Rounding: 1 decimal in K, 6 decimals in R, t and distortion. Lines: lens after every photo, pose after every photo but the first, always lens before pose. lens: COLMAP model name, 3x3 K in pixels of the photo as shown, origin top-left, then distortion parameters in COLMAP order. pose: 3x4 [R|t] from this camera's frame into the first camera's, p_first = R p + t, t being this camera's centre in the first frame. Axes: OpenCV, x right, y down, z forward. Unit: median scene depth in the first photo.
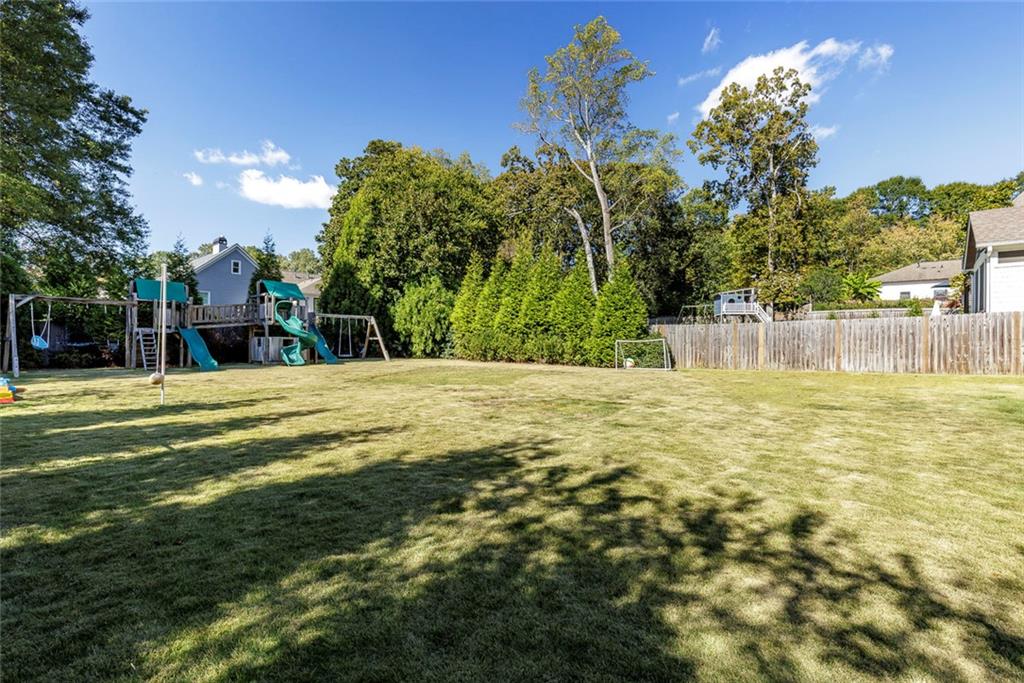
lens RADIAL K [[456.8, 0, 511.1], [0, 456.8, 351.8], [0, 0, 1]] dist [0.004822, -0.000199]
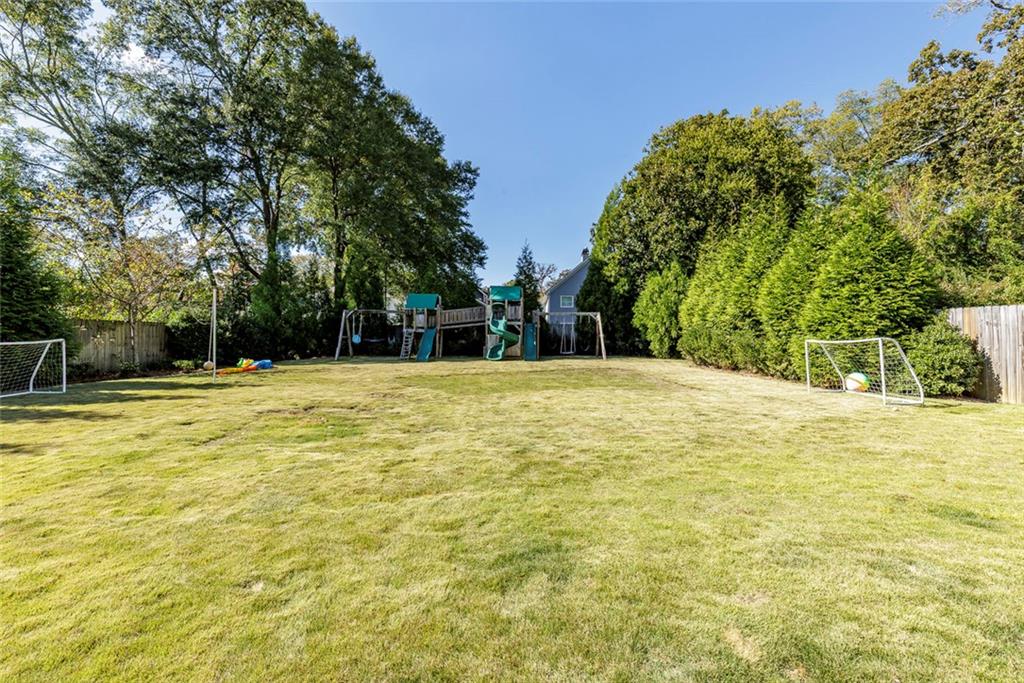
lens RADIAL K [[456.8, 0, 512.2], [0, 456.8, 335.7], [0, 0, 1]] dist [0.004822, -0.000199]
pose [[0.612846, 0.000258, -0.790203, 0.343250], [-0.019638, 0.999696, -0.014904, -0.011424], [0.789959, 0.024652, 0.612664, 0.274366]]
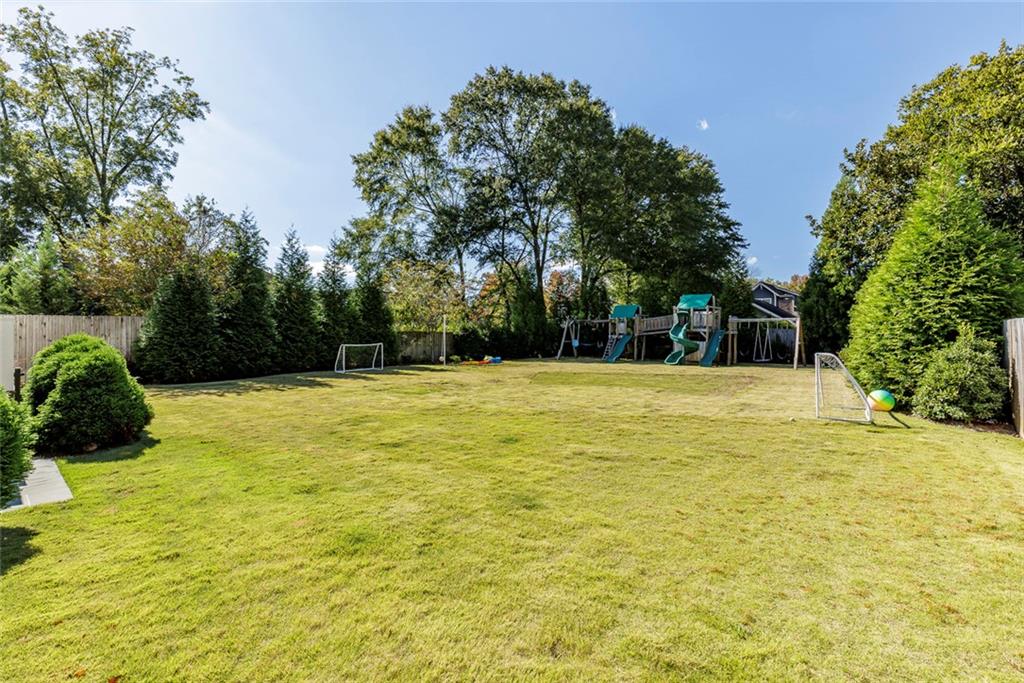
lens RADIAL K [[456.8, 0, 515.5], [0, 456.8, 342.9], [0, 0, 1]] dist [0.004822, -0.000199]
pose [[-0.030028, 0.015514, -0.999429, 0.608214], [-0.028240, 0.999467, 0.016363, -0.028175], [0.999150, 0.028716, -0.029574, 0.481256]]
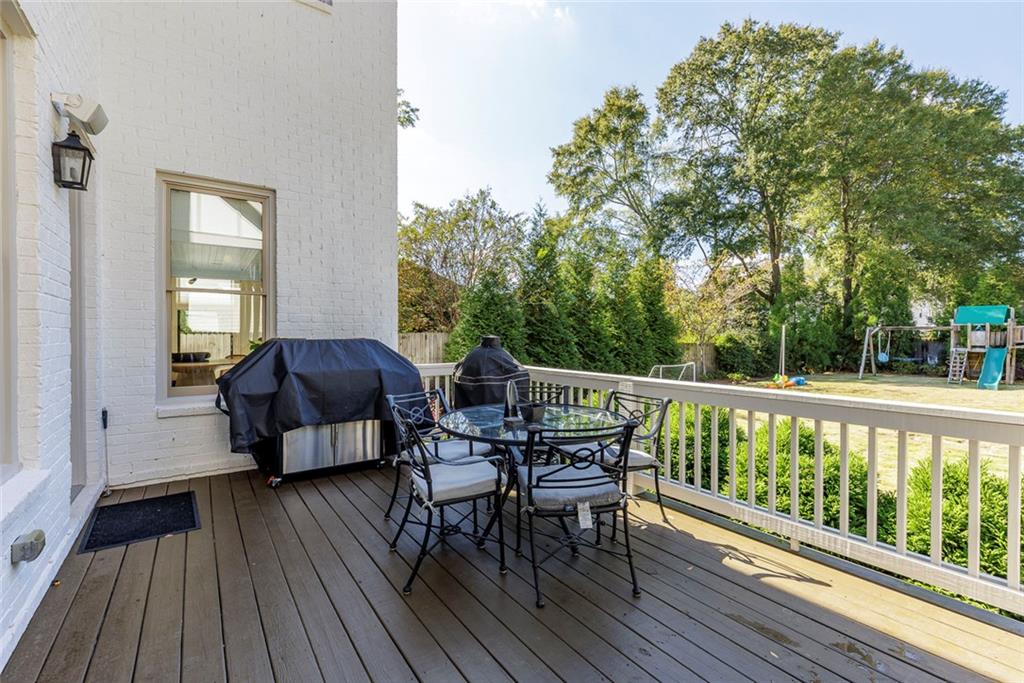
lens RADIAL K [[456.8, 0, 512.7], [0, 456.8, 338.0], [0, 0, 1]] dist [0.004822, -0.000199]
pose [[-0.262494, 0.001938, -0.964932, 0.469312], [-0.024089, 0.999673, 0.008561, -0.041343], [0.964633, 0.025492, -0.262361, 0.125624]]
